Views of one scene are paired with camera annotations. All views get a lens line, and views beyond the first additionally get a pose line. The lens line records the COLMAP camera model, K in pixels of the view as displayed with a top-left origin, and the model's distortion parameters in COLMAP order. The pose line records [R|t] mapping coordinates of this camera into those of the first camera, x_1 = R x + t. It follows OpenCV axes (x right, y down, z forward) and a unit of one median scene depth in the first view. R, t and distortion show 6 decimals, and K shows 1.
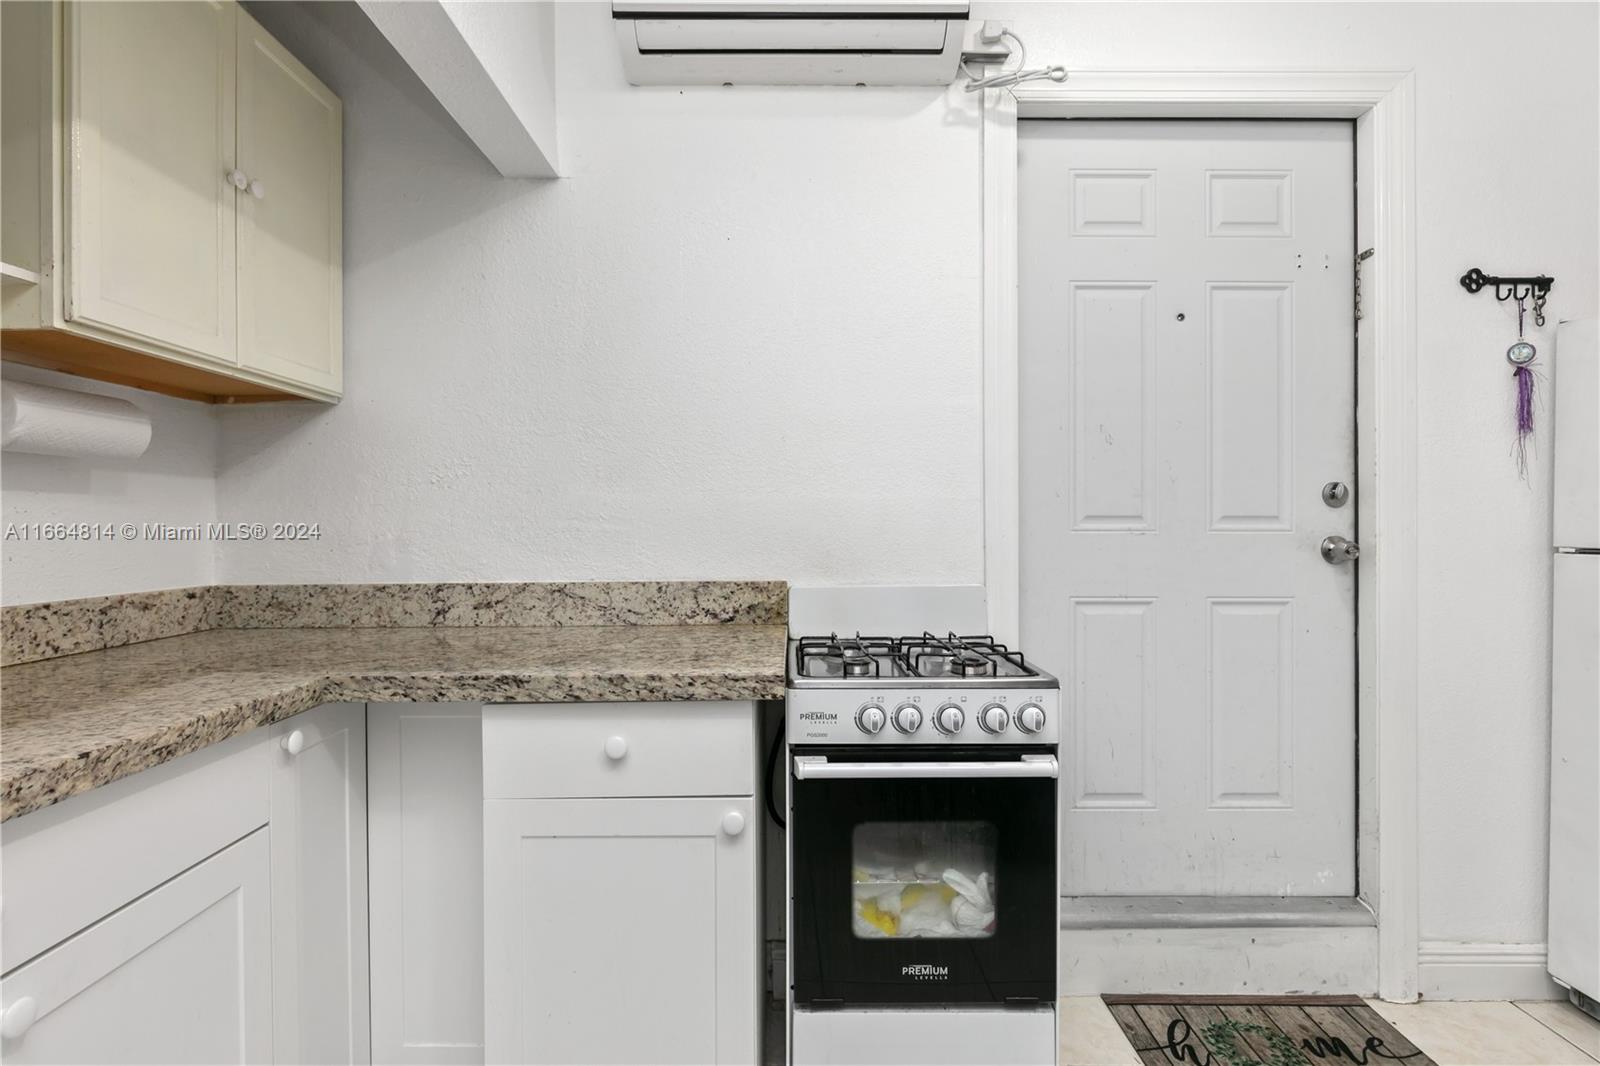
lens RADIAL K [[826.7, 0, 771.6], [0, 826.7, 523.4], [0, 0, 1]] dist [0.000764, -0.014251]
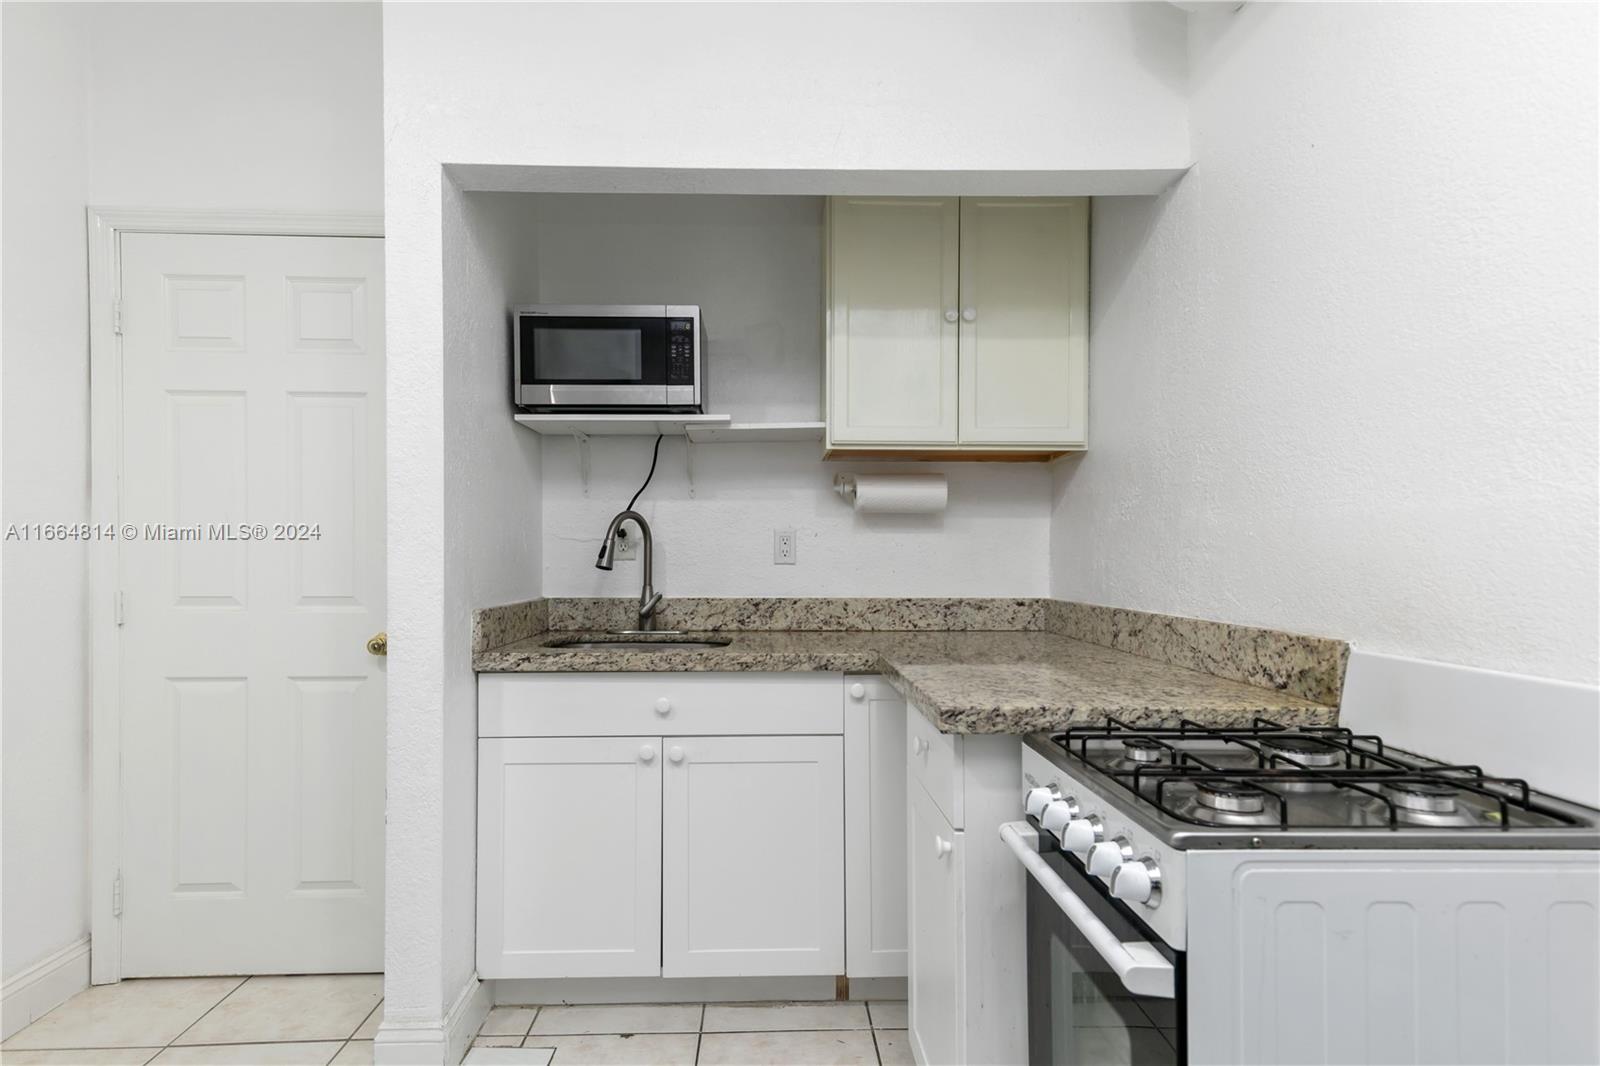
lens RADIAL K [[826.7, 0, 771.6], [0, 826.7, 523.4], [0, 0, 1]] dist [0.000764, -0.014251]
pose [[0.006102, -0.033757, -0.999411, 0.676911], [-0.002638, 0.999426, -0.033773, 0.000059], [0.999978, 0.002843, 0.006010, 0.554215]]
